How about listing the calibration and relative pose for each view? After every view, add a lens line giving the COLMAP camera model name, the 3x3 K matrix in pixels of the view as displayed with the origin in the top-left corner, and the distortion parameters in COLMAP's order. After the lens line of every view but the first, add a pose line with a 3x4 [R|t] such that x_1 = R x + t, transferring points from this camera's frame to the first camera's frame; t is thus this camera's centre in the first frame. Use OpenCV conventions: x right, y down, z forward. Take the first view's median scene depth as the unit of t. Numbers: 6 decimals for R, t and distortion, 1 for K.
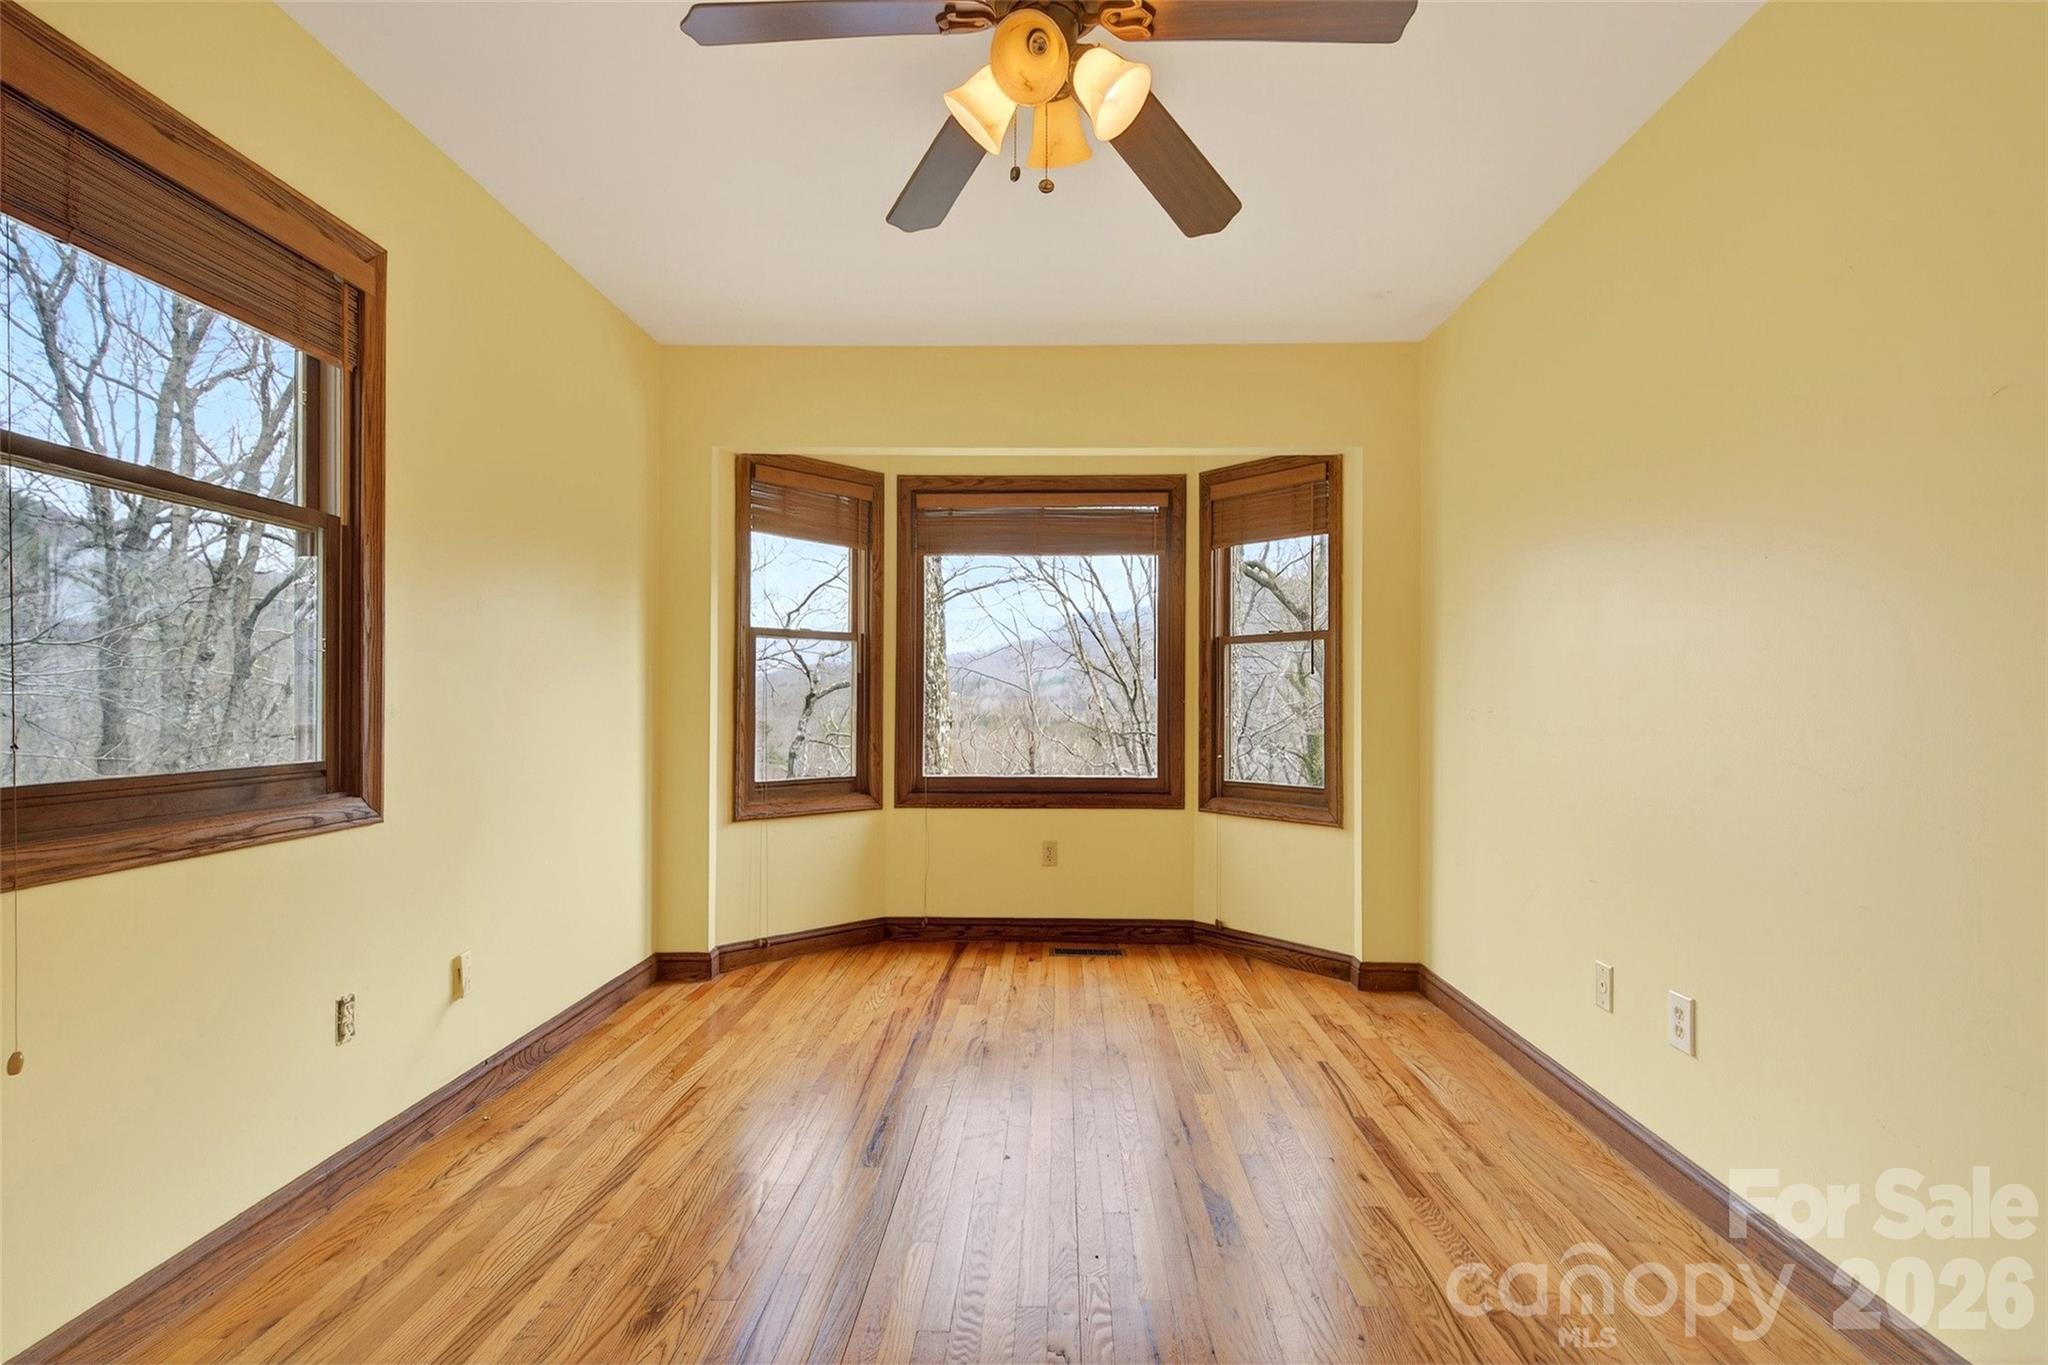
lens RADIAL K [[983.3, 0, 1026.0], [0, 983.3, 677.8], [0, 0, 1]] dist [0.001915, -0.000481]
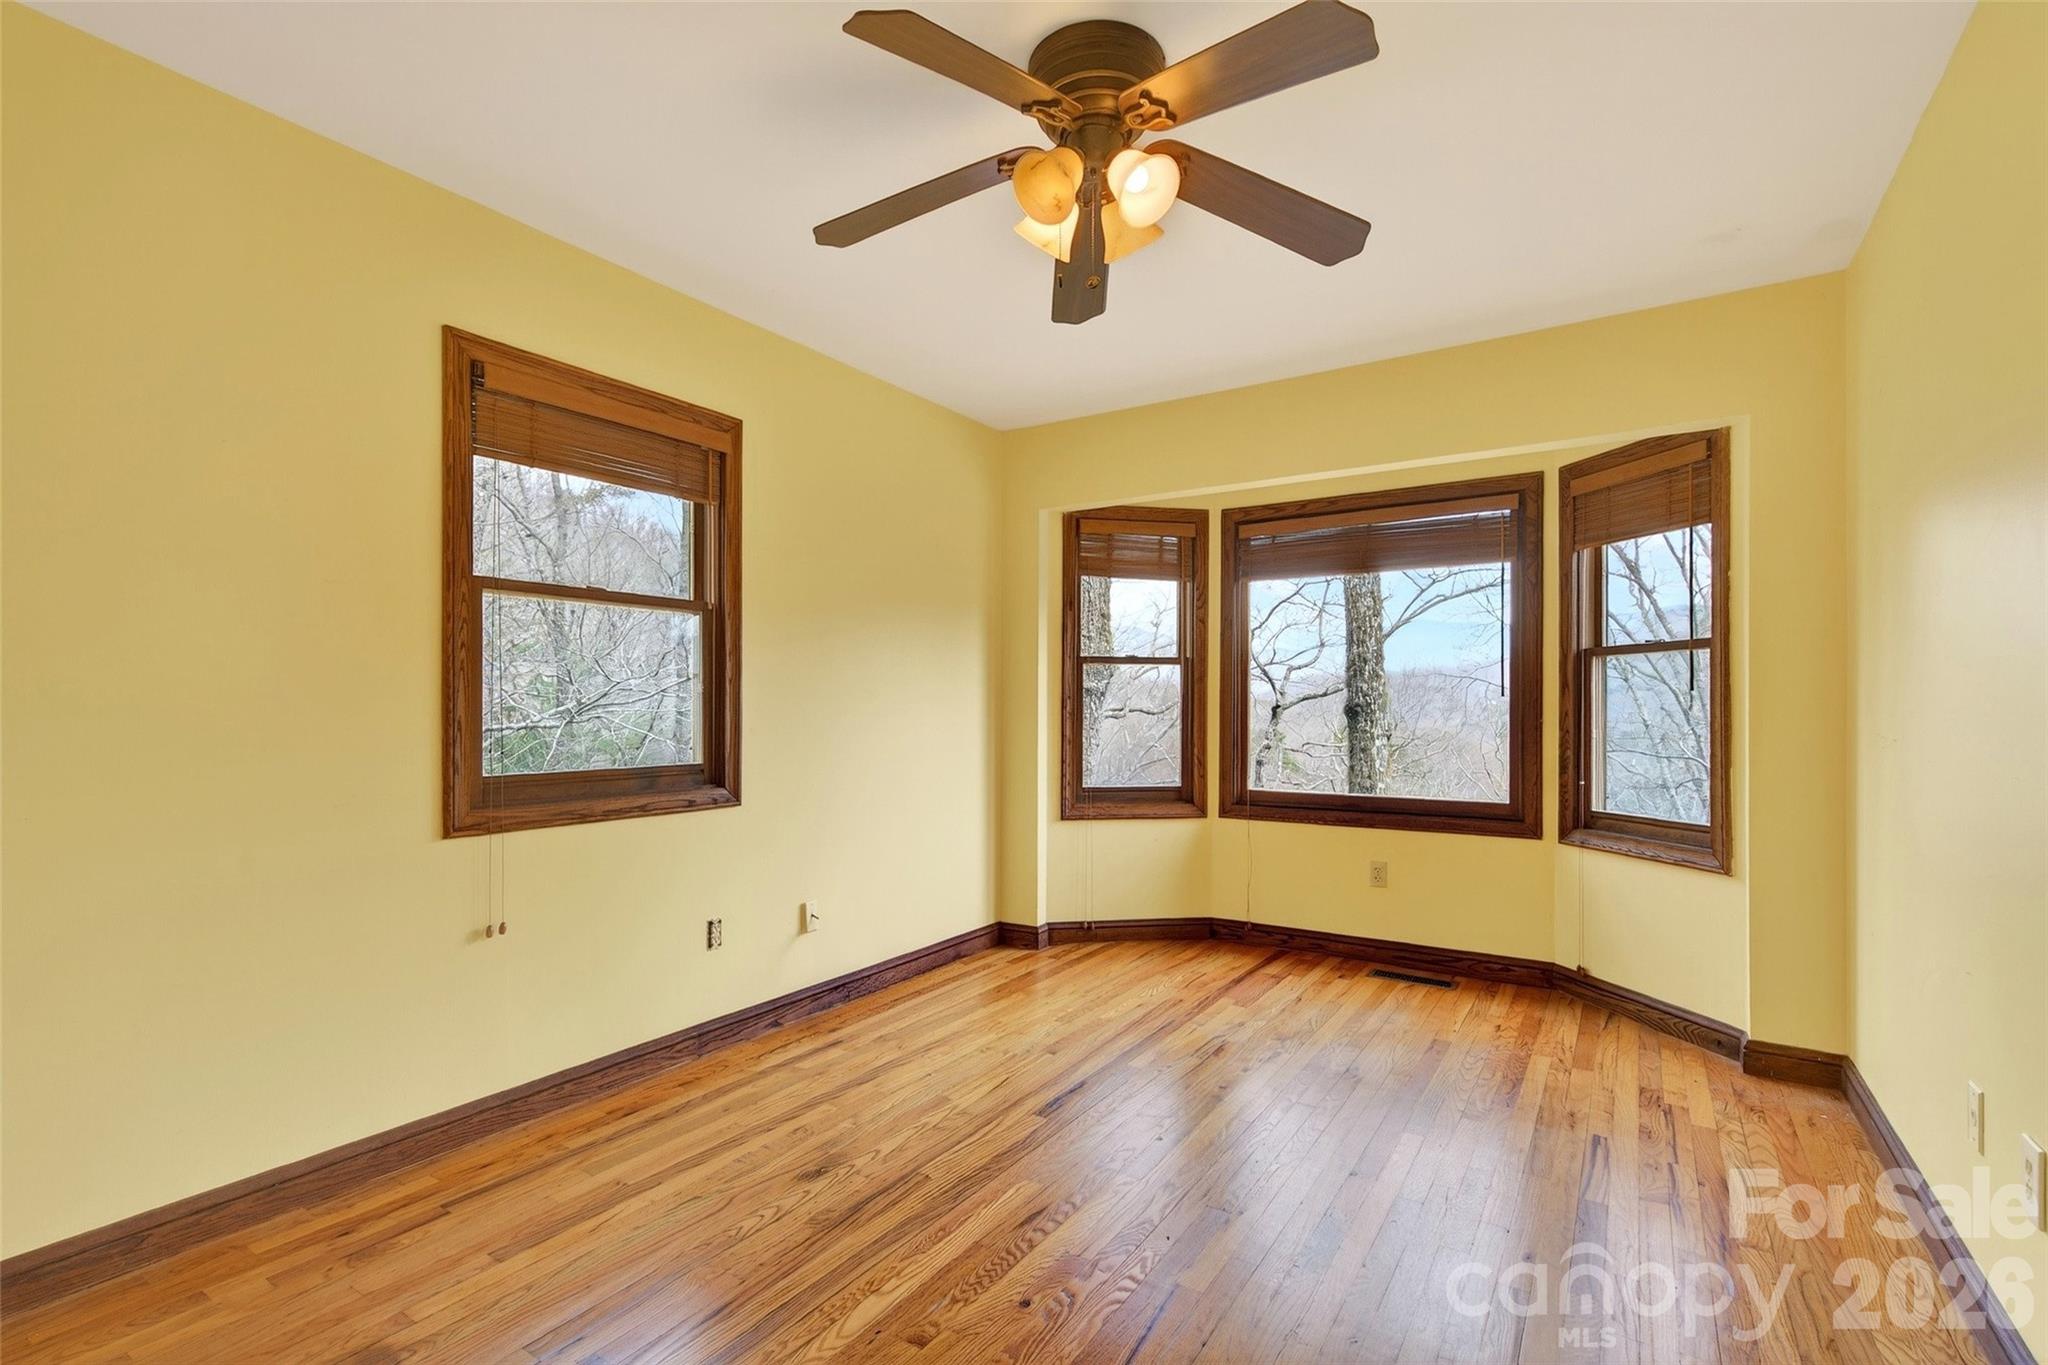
lens RADIAL K [[929.7, 0, 1024.0], [0, 929.7, 682.5], [0, 0, 1]] dist [0.001824, -0.000513]
pose [[0.850742, -0.013912, -0.525400, 0.234774], [0.011861, 0.999903, -0.007271, -0.012117], [0.525450, -0.000046, 0.850825, 0.015969]]
